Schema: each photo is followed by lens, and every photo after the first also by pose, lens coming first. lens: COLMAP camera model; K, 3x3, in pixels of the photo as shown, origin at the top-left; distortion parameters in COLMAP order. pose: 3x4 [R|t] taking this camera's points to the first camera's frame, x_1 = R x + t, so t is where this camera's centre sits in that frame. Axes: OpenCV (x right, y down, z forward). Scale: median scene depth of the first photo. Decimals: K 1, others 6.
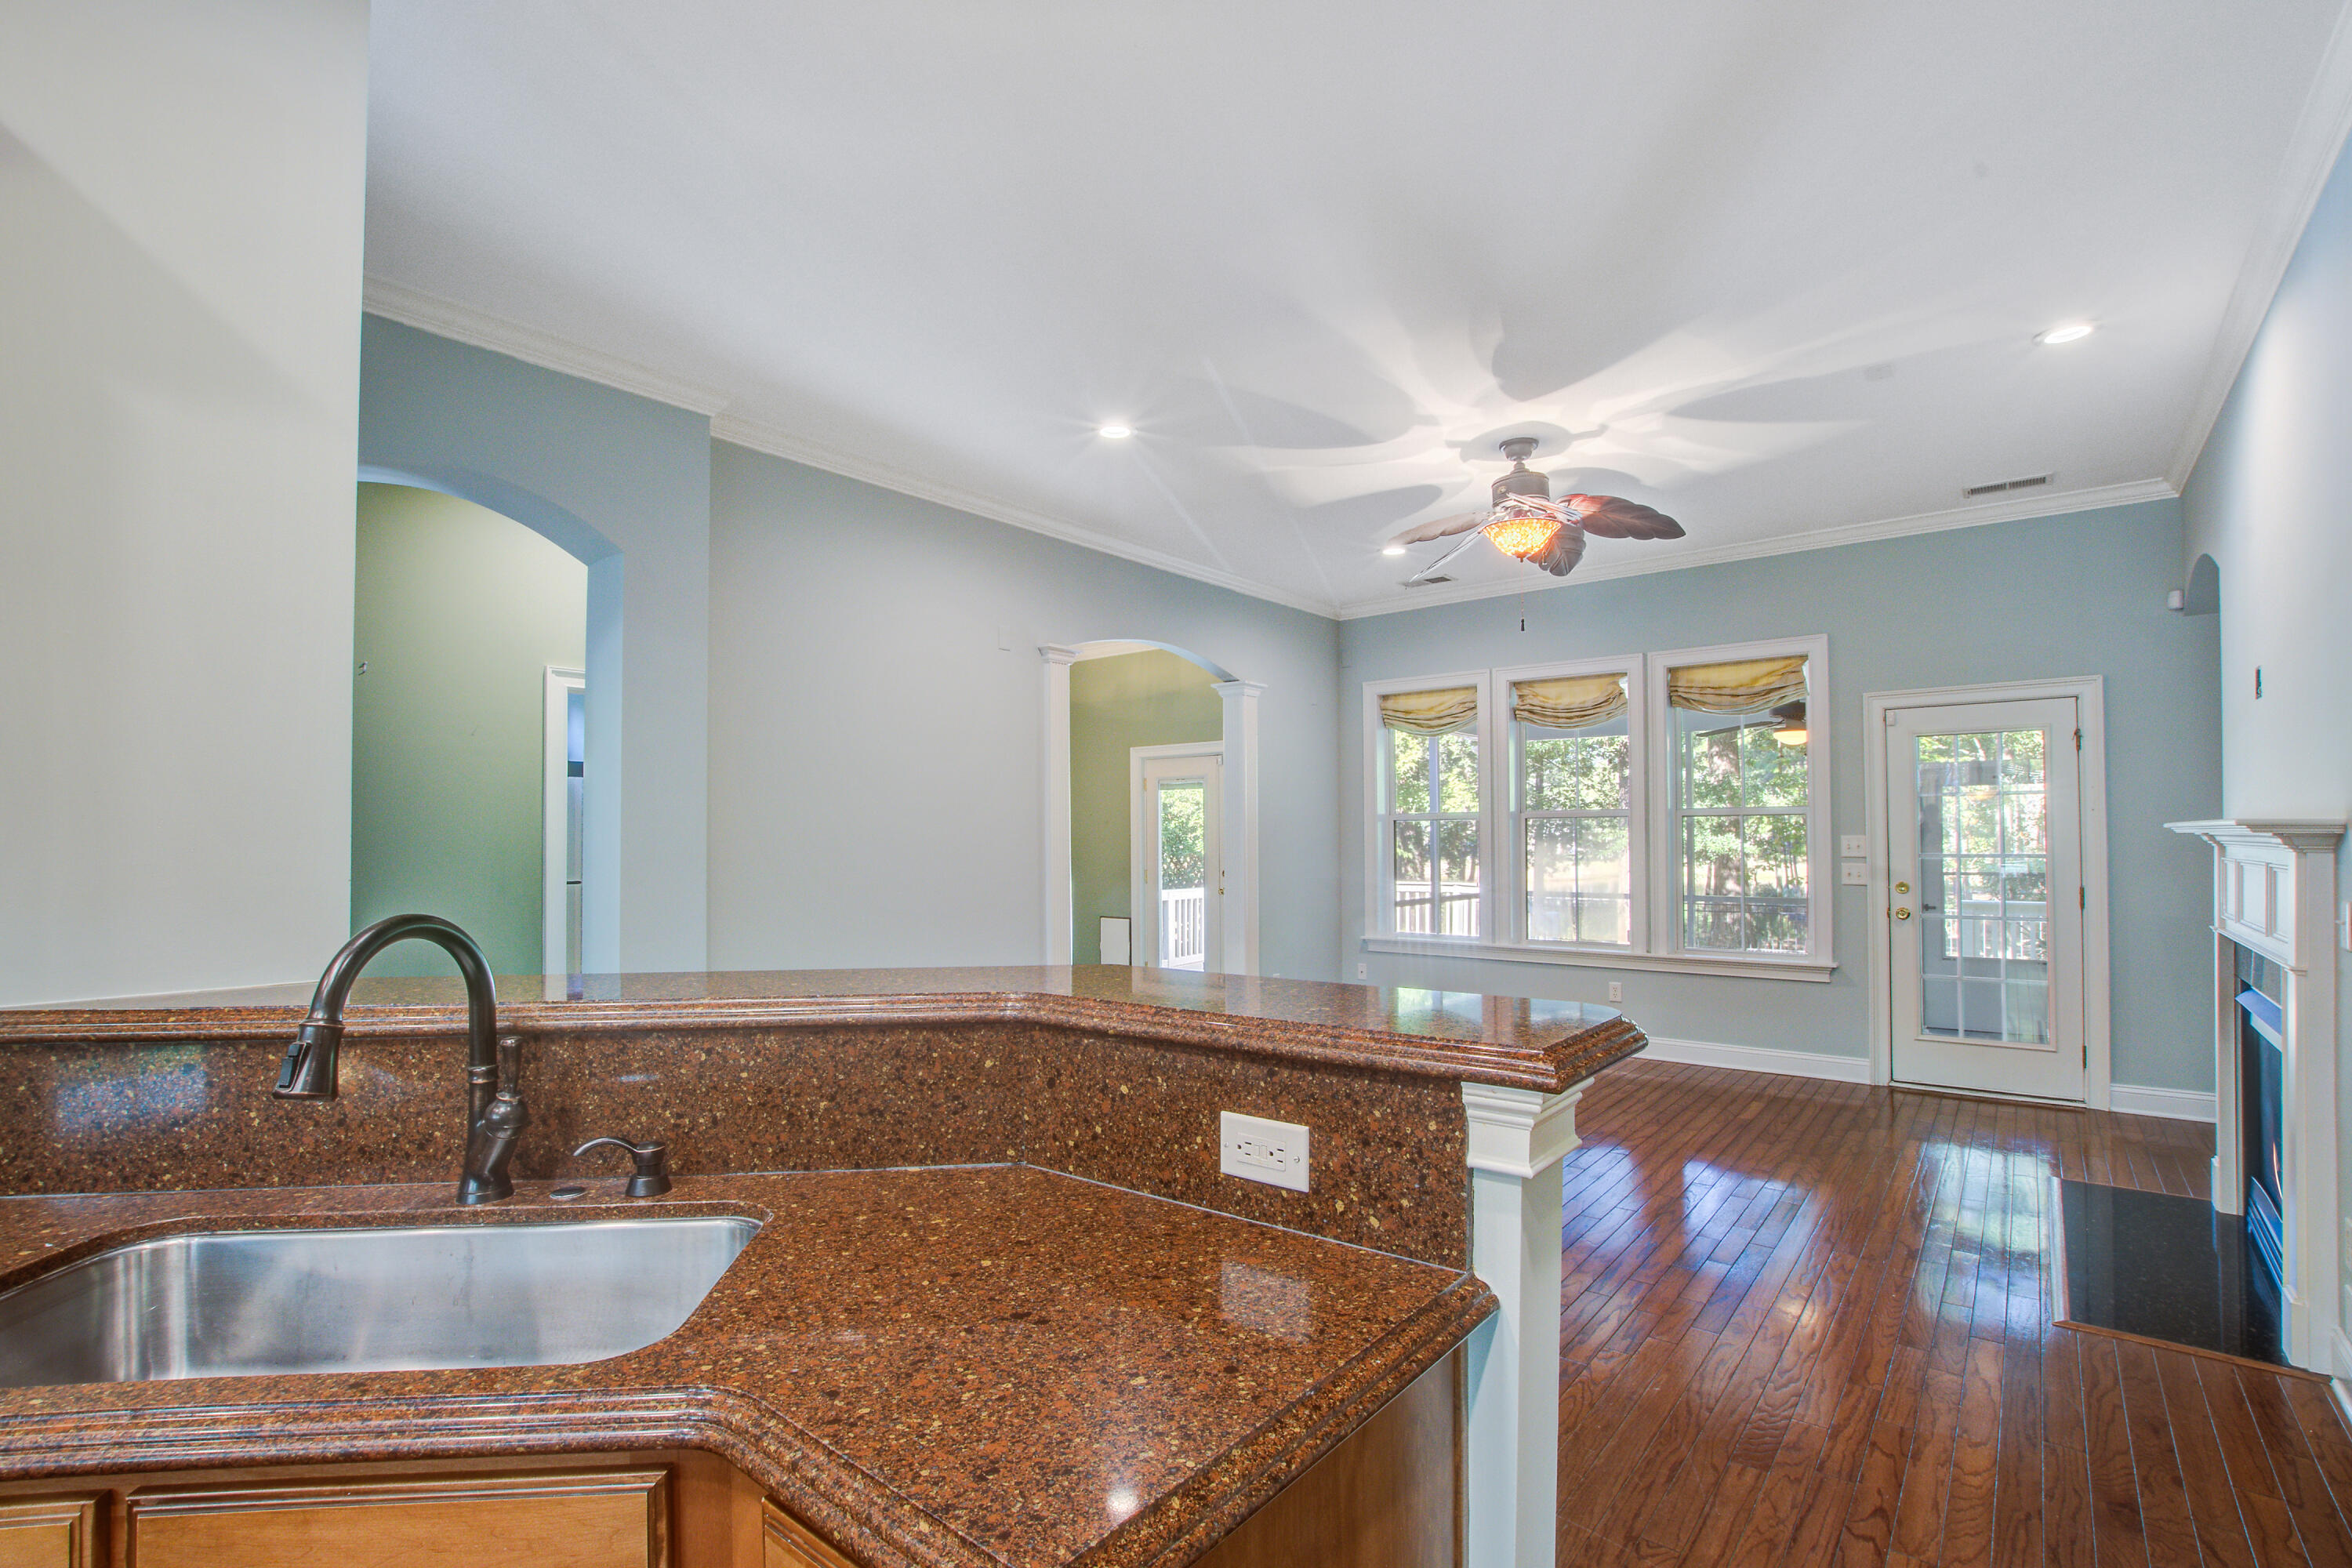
lens RADIAL K [[1067.3, 0, 1128.9], [0, 1067.3, 820.2], [0, 0, 1]] dist [-0.029883, -0.000370]
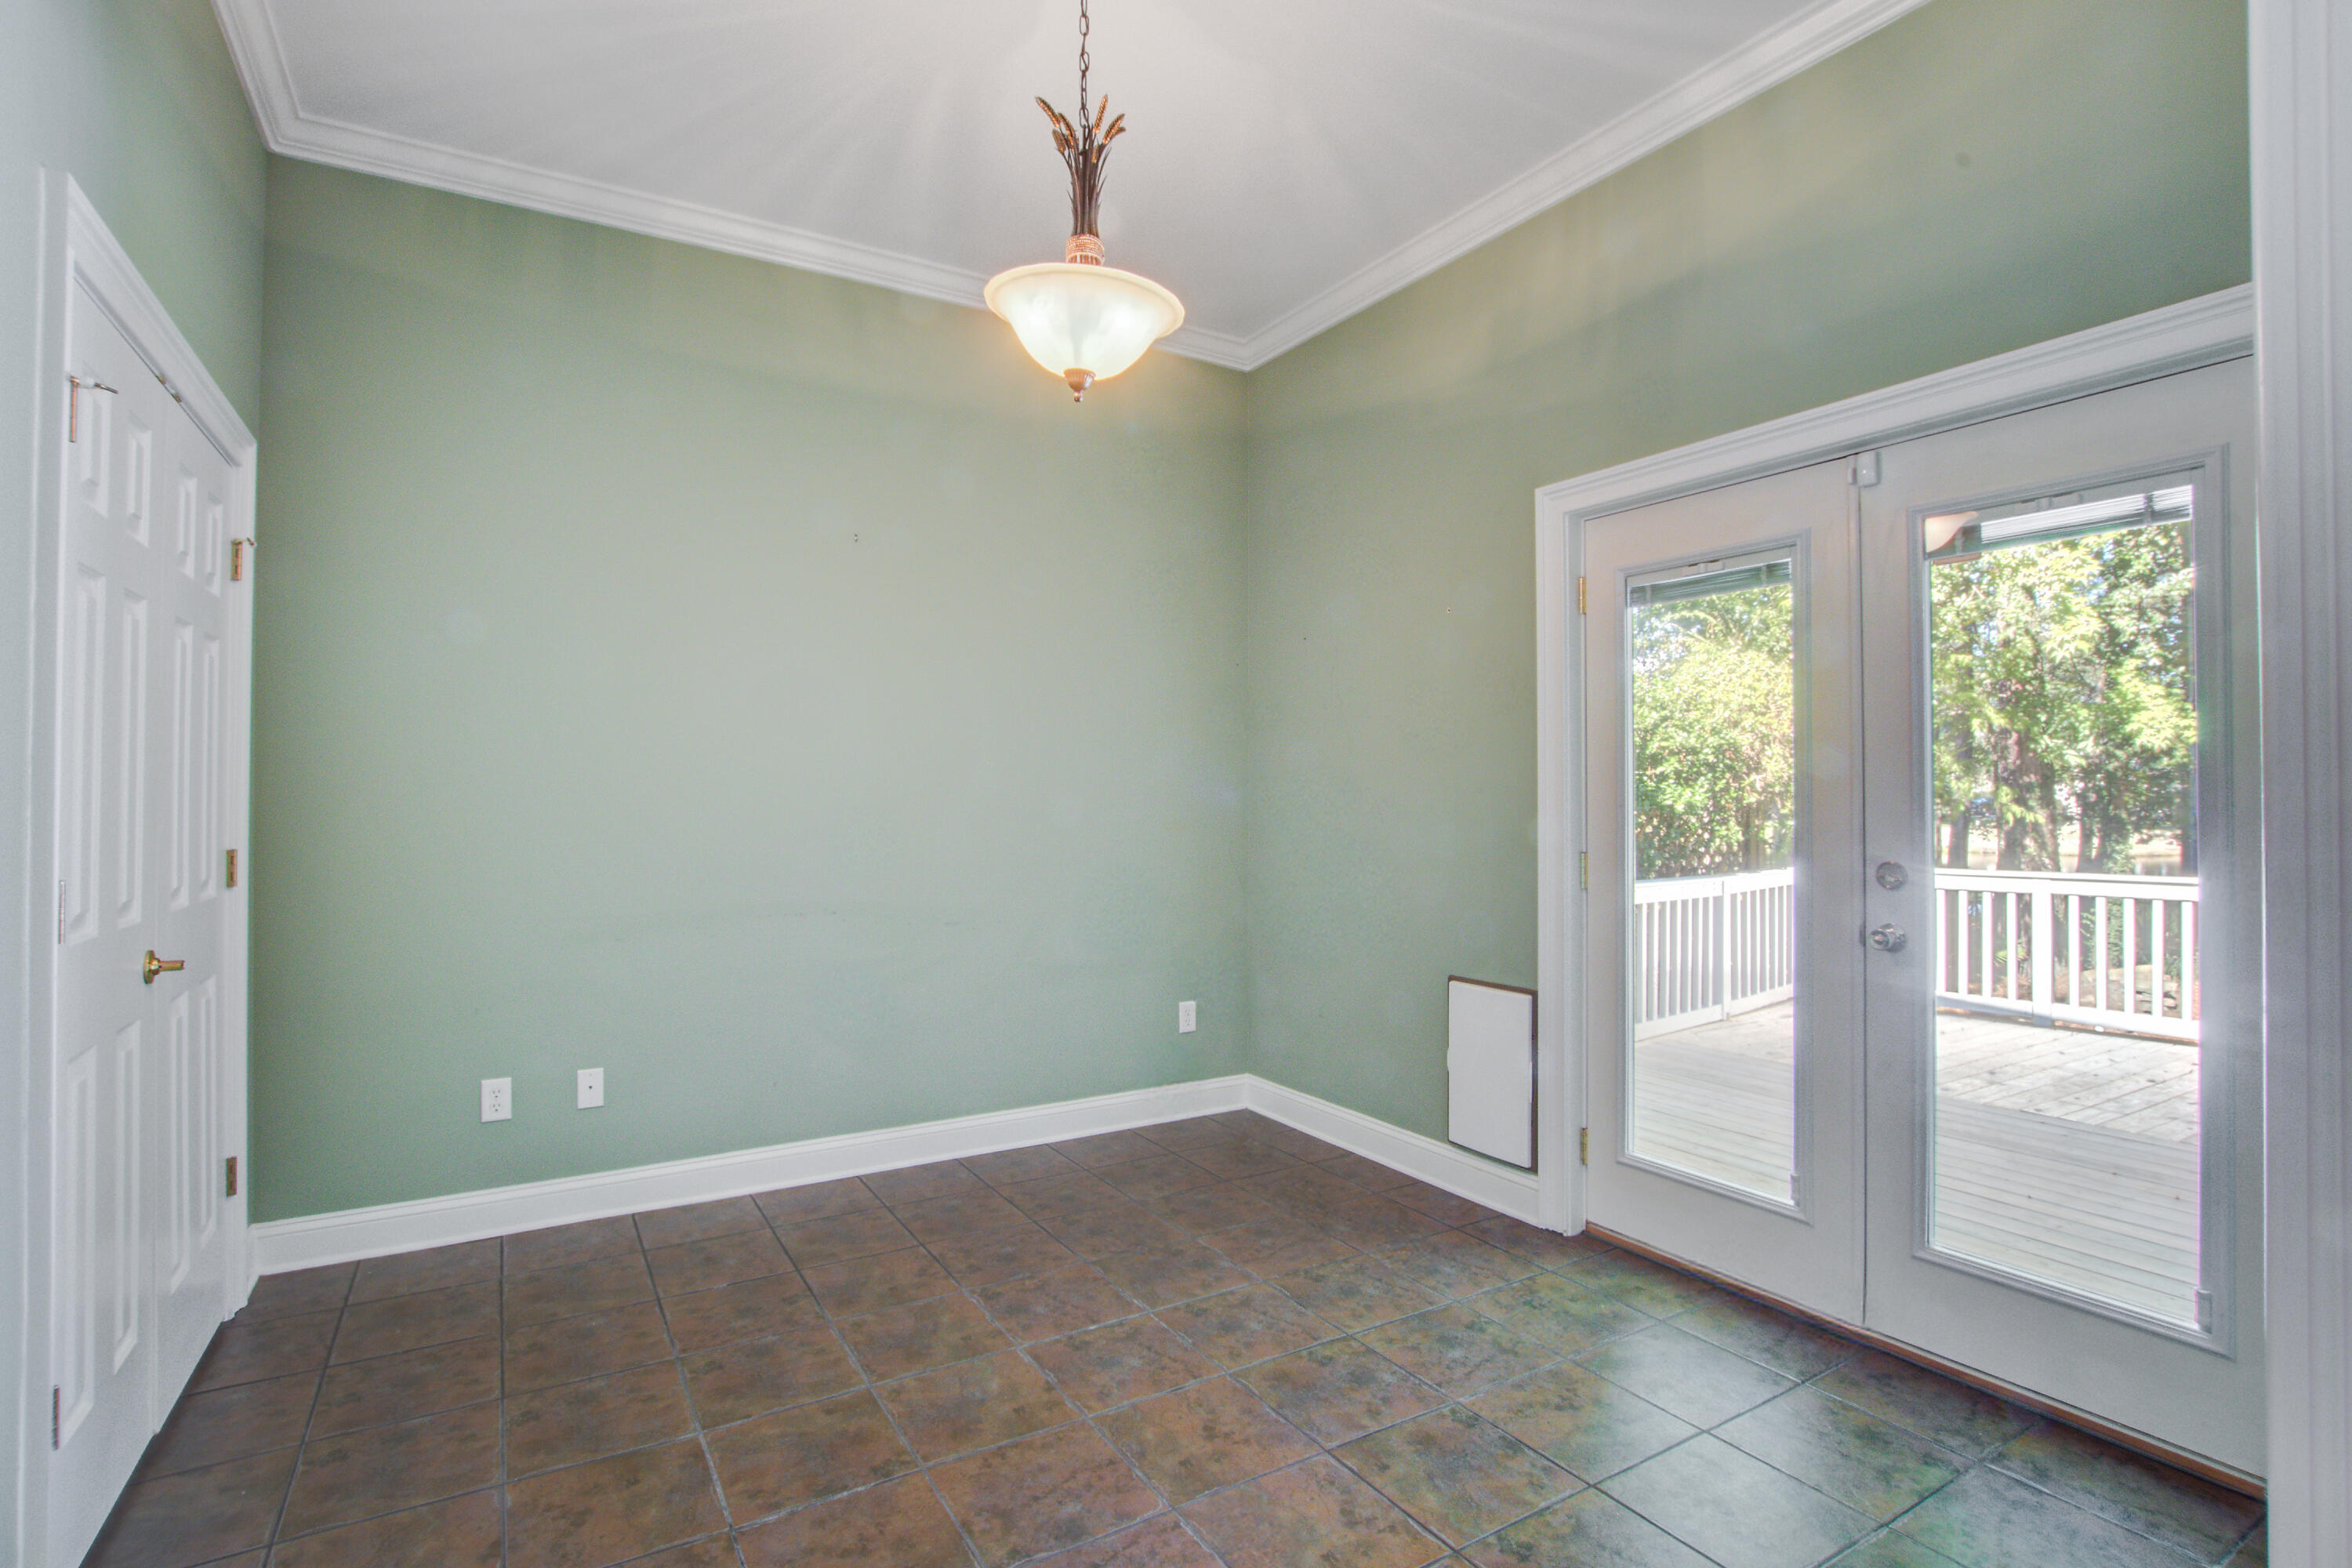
lens RADIAL K [[1088.5, 0, 1176.0], [0, 1088.5, 784.0], [0, 0, 1]] dist [-0.029610, -0.000145]
pose [[0.954468, 0.001642, -0.298310, -0.007908], [0.000647, 0.999971, 0.007577, 0.037482], [0.298313, -0.007425, 0.954439, 1.081302]]
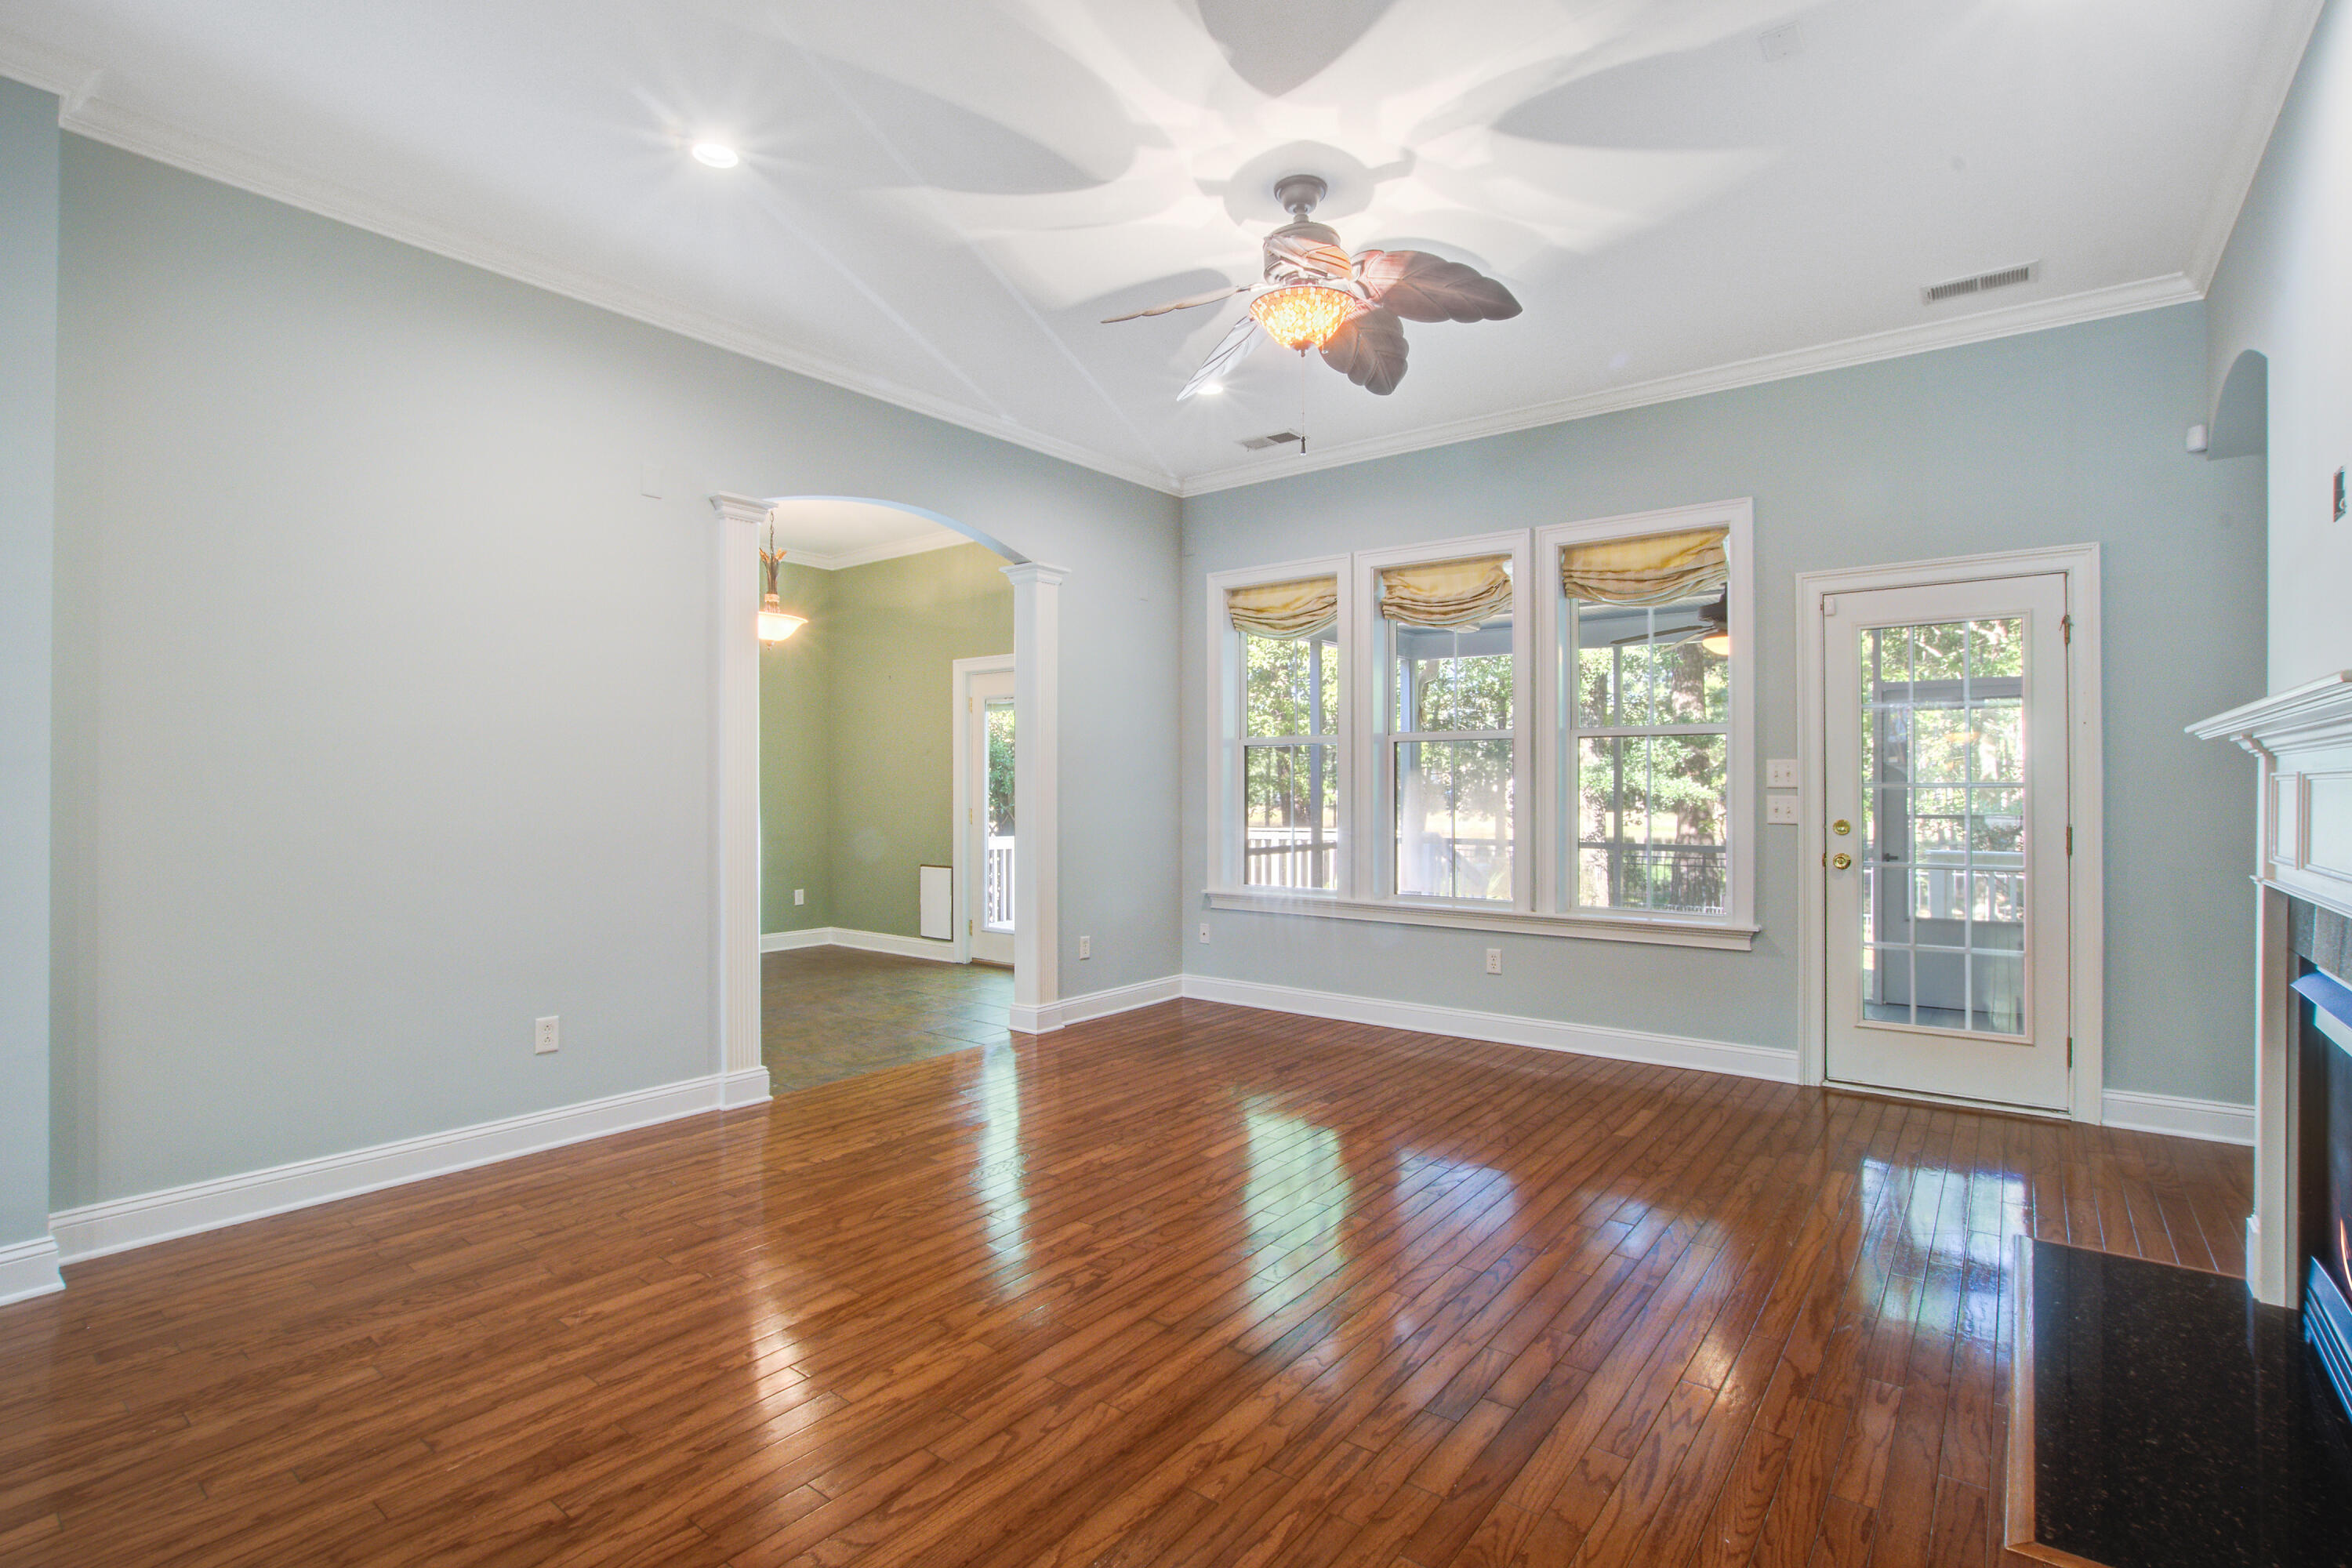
lens RADIAL K [[1111.8, 0, 1176.0], [0, 1111.8, 784.0], [0, 0, 1]] dist [-0.028966, 0.000723]
pose [[0.998547, 0.007285, 0.053399, 0.215705], [-0.007877, 0.999910, 0.010883, 0.028485], [-0.053315, -0.011288, 0.998514, 0.232910]]
